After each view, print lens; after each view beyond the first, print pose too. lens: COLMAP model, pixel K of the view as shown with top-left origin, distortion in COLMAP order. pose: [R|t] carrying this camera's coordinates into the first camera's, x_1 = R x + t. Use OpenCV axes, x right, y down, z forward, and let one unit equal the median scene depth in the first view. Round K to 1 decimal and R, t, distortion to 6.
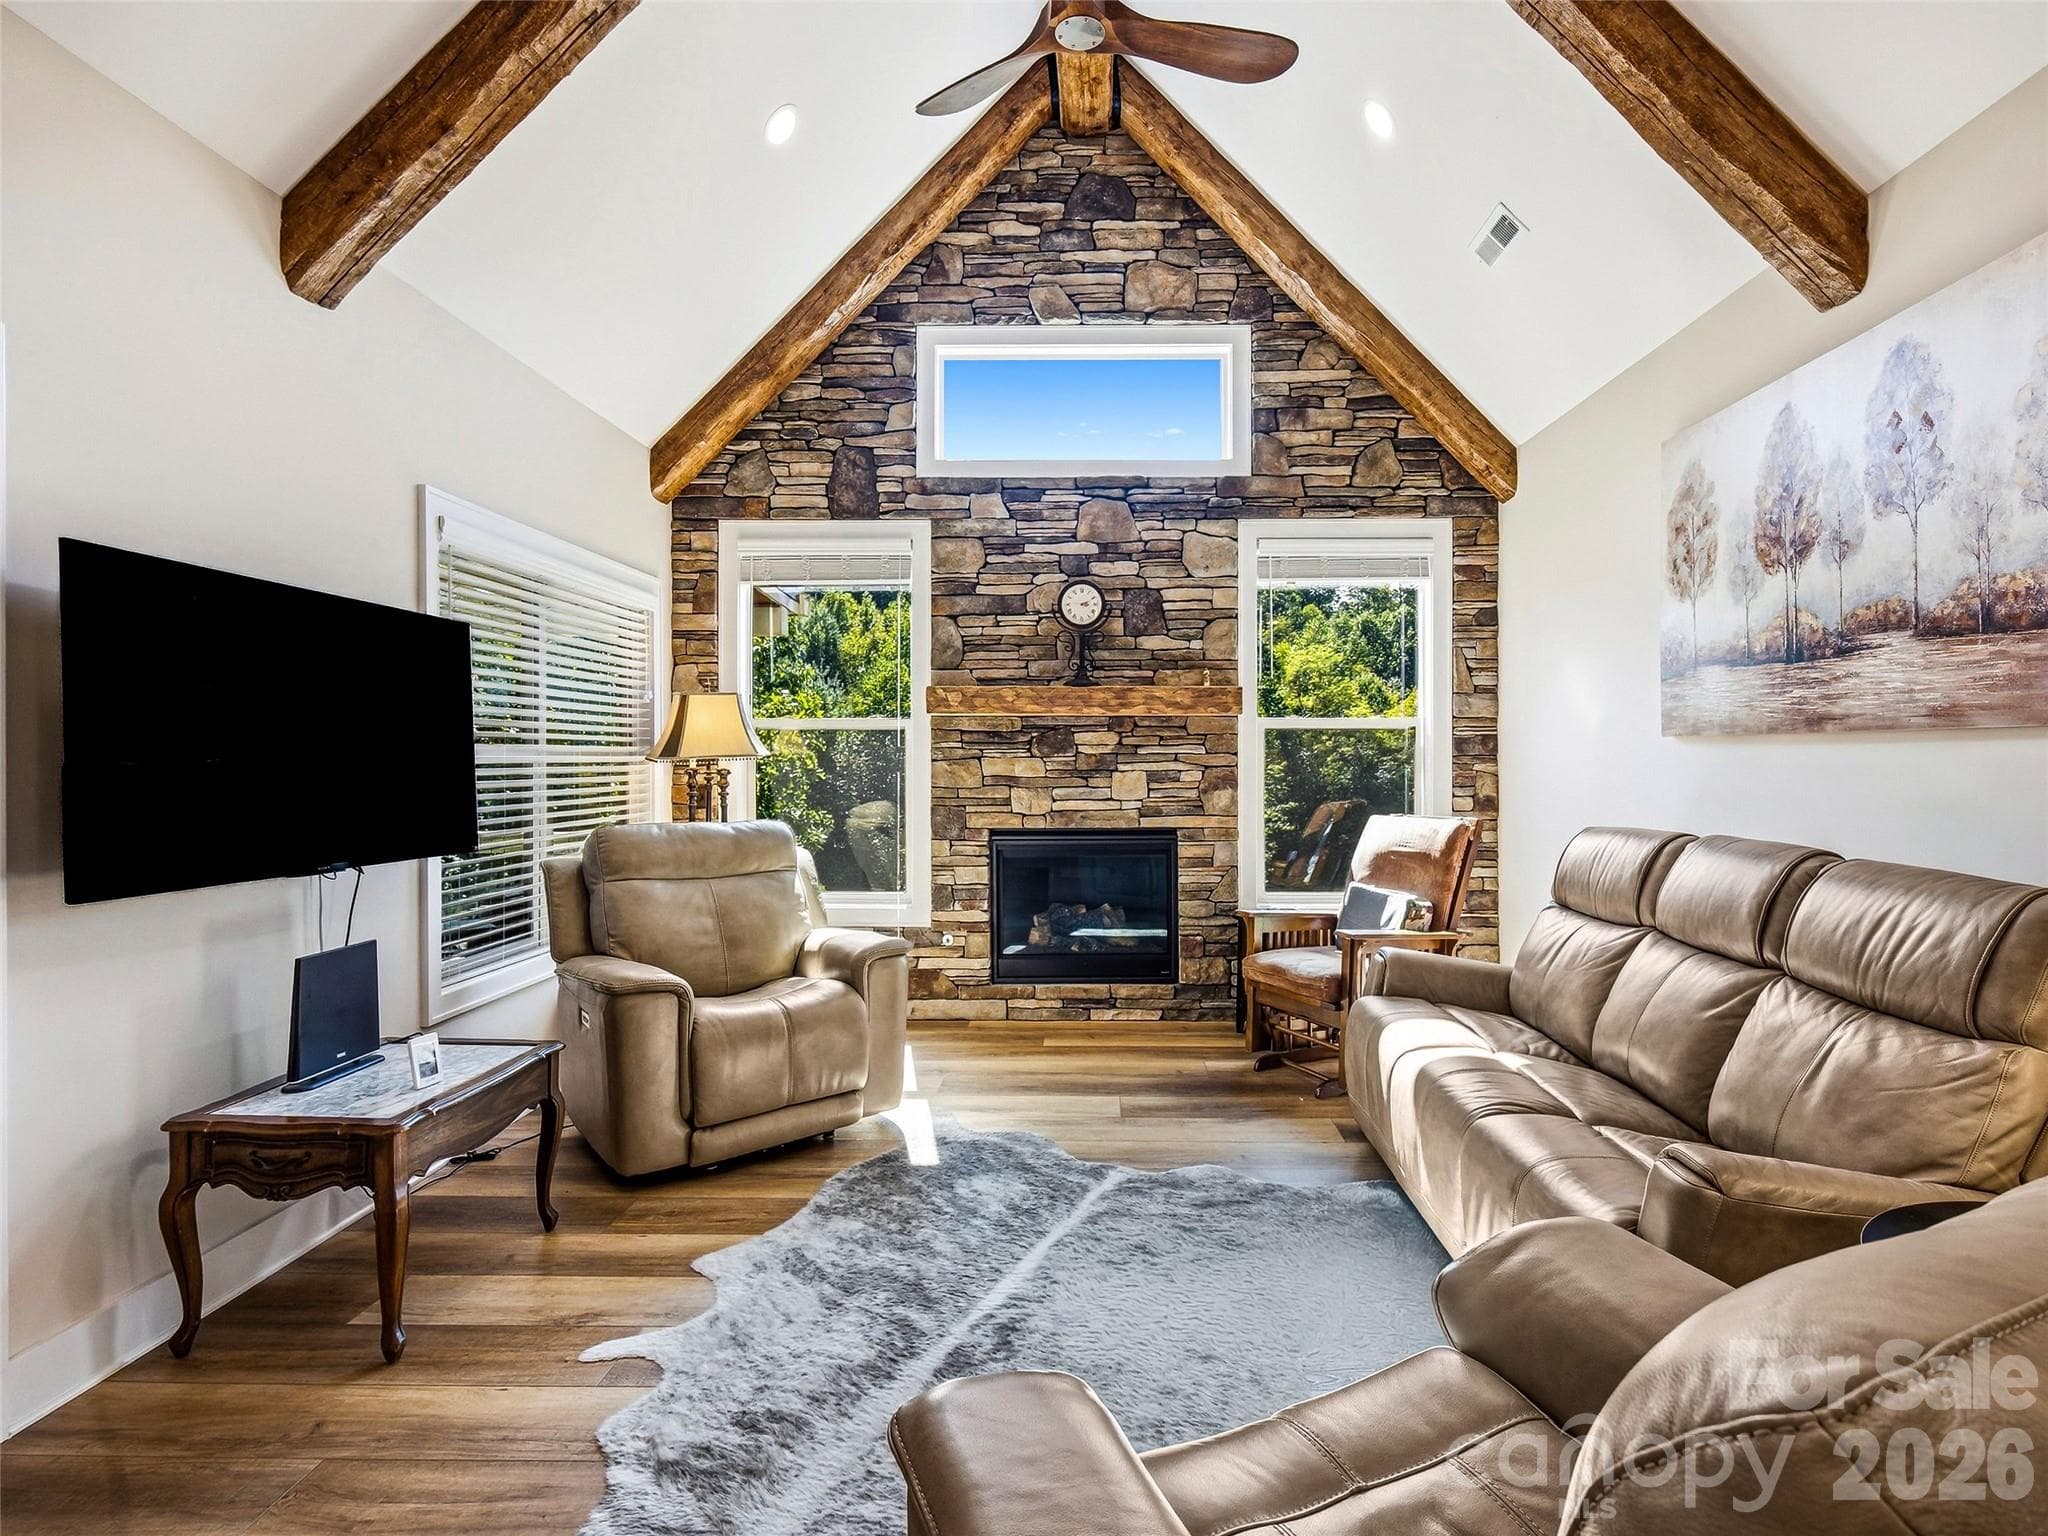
lens RADIAL K [[882.2, 0, 1023.8], [0, 882.2, 754.4], [0, 0, 1]] dist [-0.001546, -0.001077]
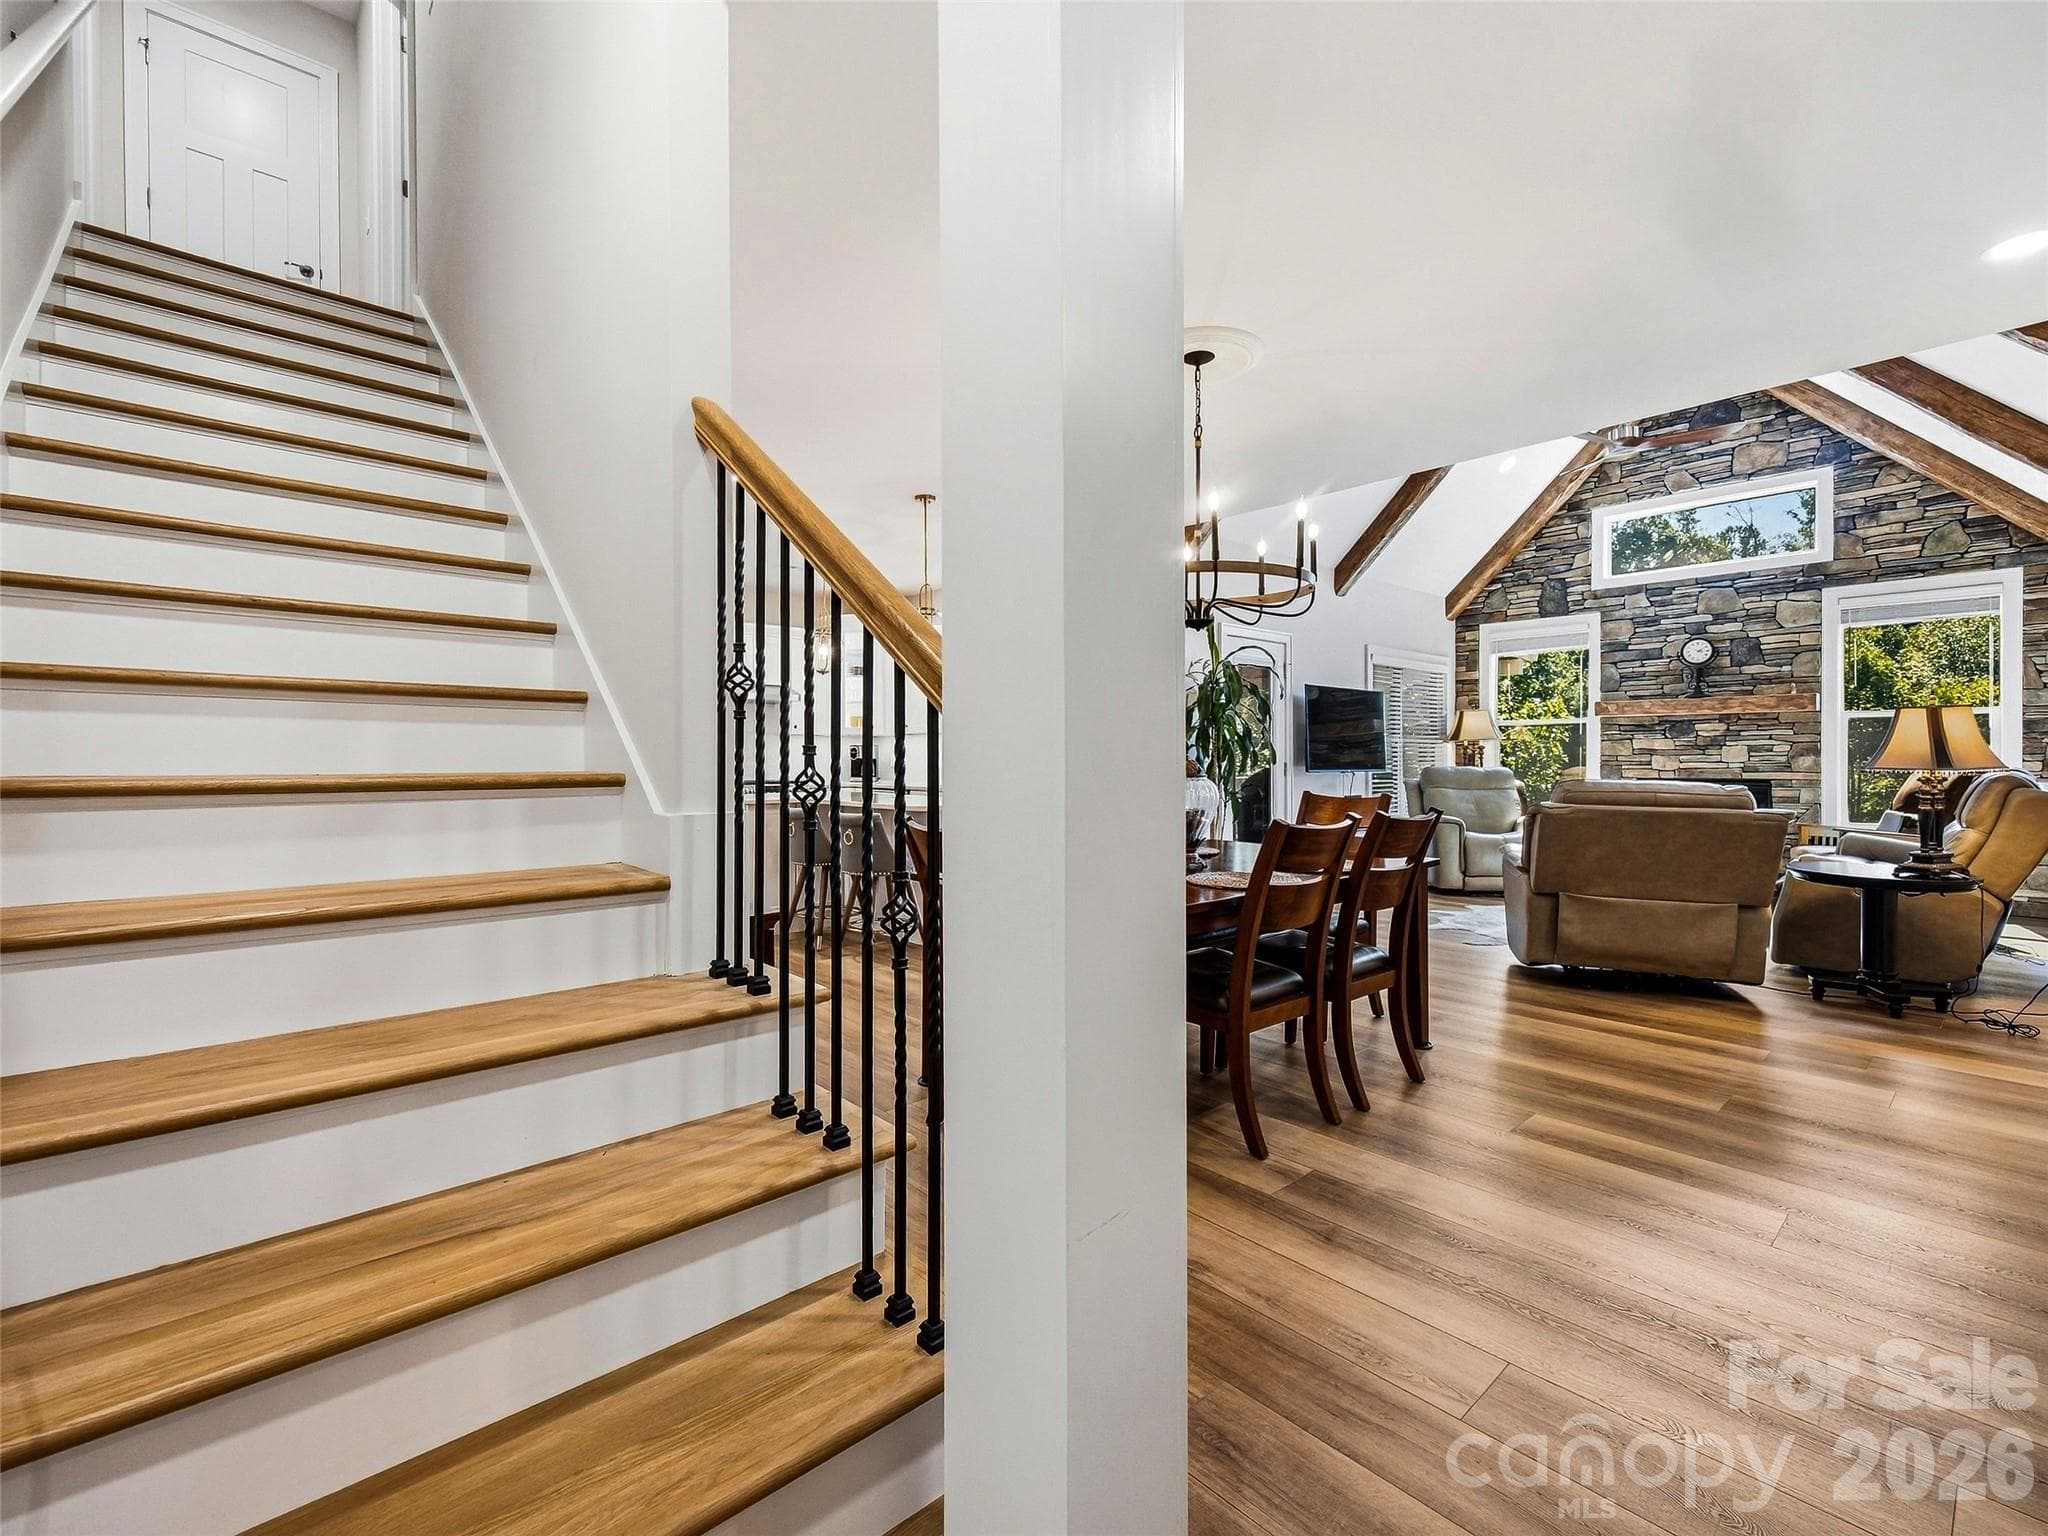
lens RADIAL K [[882.2, 0, 1011.0], [0, 882.2, 760.9], [0, 0, 1]] dist [-0.001546, -0.001077]
pose [[0.668454, 0.003812, -0.743744, 0.451912], [0.000117, 0.999986, 0.005231, 0.039772], [0.743753, -0.003584, 0.668445, -1.183106]]
